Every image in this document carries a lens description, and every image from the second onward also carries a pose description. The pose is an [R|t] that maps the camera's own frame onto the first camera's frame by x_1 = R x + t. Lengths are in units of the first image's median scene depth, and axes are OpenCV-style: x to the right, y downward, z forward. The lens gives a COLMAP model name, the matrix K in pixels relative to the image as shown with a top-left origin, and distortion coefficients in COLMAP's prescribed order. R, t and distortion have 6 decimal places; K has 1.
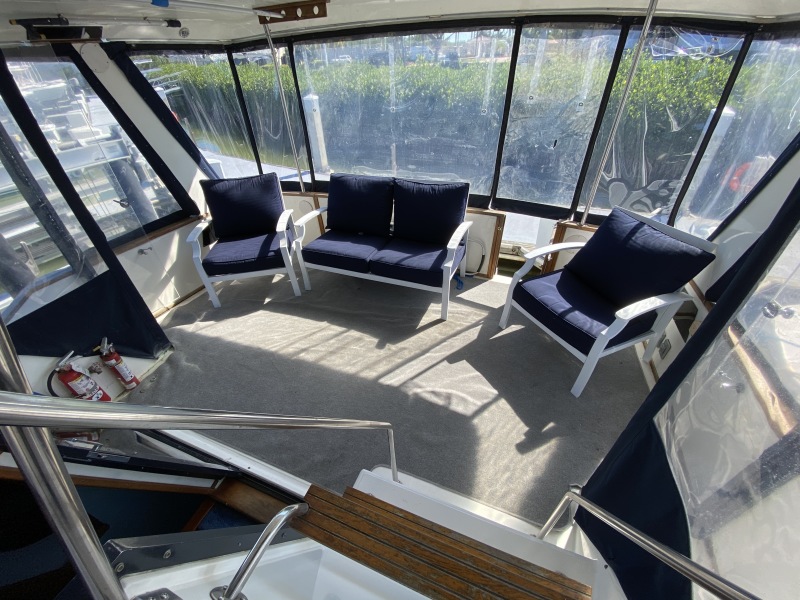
lens RADIAL K [[321.1, 0, 400.7], [0, 321.1, 303.4], [0, 0, 1]] dist [0.021009, -0.017995]
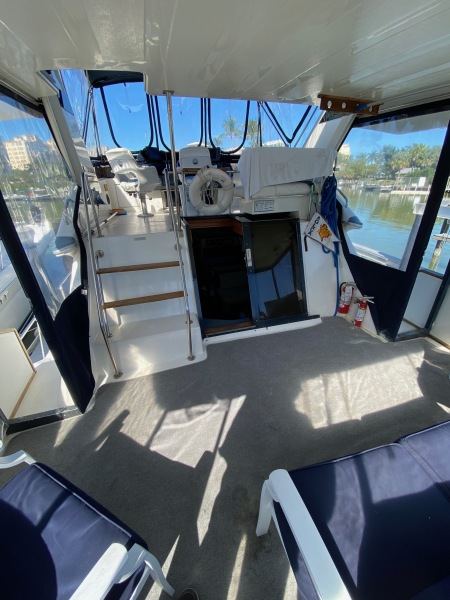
lens RADIAL K [[240.8, 0, 222.7], [0, 240.8, 302.1], [0, 0, 1]] dist [0.021009, -0.017995]
pose [[-0.791564, 0.319774, -0.520741, 0.367039], [-0.328169, 0.496406, 0.803671, -0.628177], [0.515492, 0.807048, -0.287997, 0.962475]]
